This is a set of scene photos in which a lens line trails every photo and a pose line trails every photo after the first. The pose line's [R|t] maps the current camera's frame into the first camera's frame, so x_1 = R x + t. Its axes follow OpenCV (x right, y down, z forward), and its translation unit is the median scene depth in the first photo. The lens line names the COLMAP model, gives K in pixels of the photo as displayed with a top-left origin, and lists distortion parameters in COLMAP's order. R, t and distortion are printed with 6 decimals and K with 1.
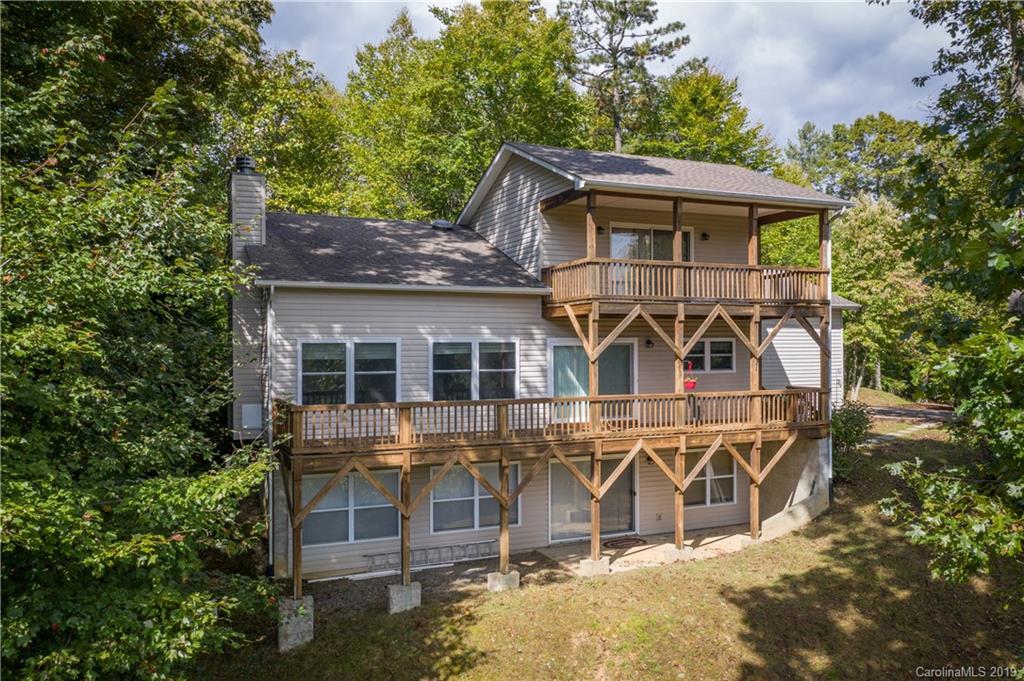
lens RADIAL K [[769.8, 0, 512.0], [0, 769.8, 340.5], [0, 0, 1]] dist [-0.070492, -0.001344]
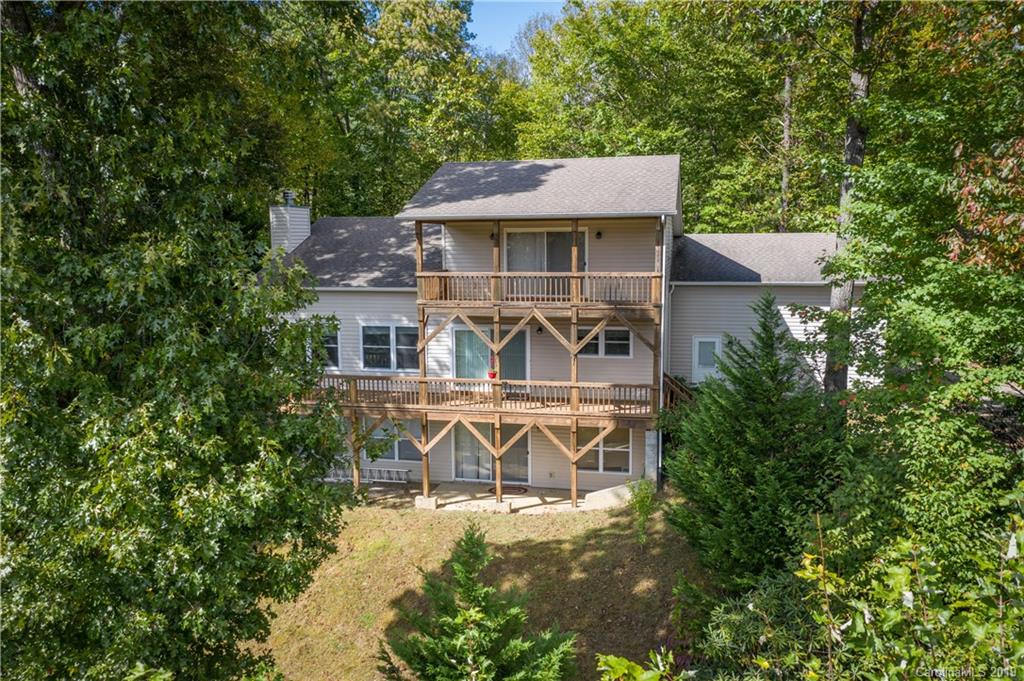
lens RADIAL K [[769.8, 0, 512.0], [0, 769.8, 340.5], [0, 0, 1]] dist [-0.070492, -0.001344]
pose [[0.832636, 0.068772, -0.549535, 0.873916], [0.004447, 0.991398, 0.130809, -0.148854], [0.553803, -0.111360, 0.825167, 0.001515]]
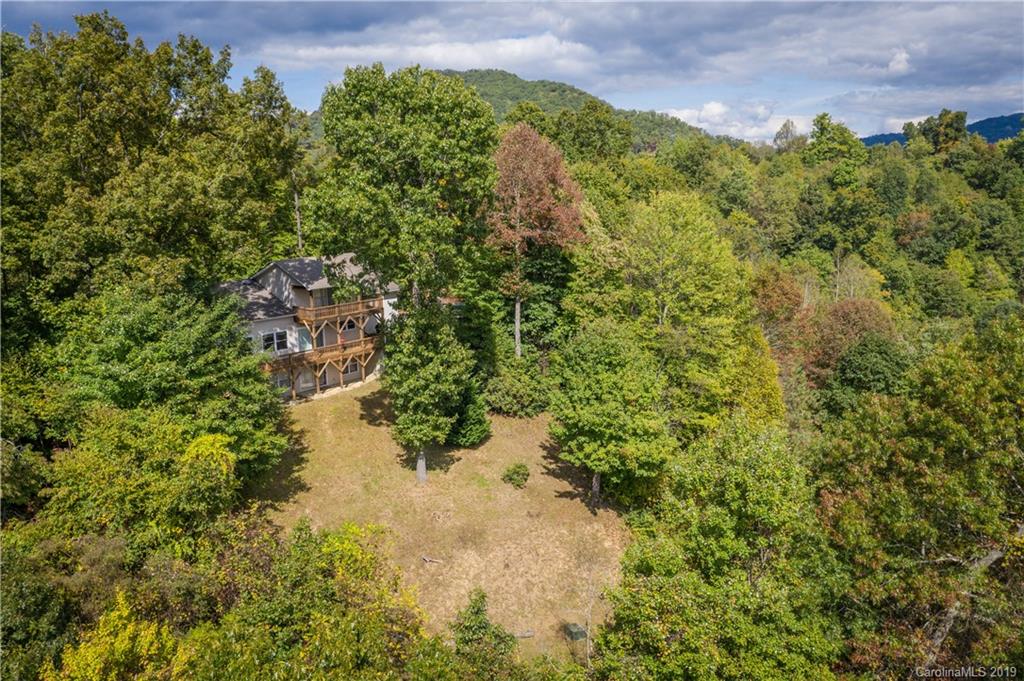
lens RADIAL K [[769.8, 0, 512.0], [0, 769.8, 340.5], [0, 0, 1]] dist [-0.070492, -0.001344]
pose [[0.893903, -0.098219, 0.437367, -0.559031], [0.004606, 0.977661, 0.210138, -0.628935], [-0.448236, -0.185828, 0.874387, -2.216360]]
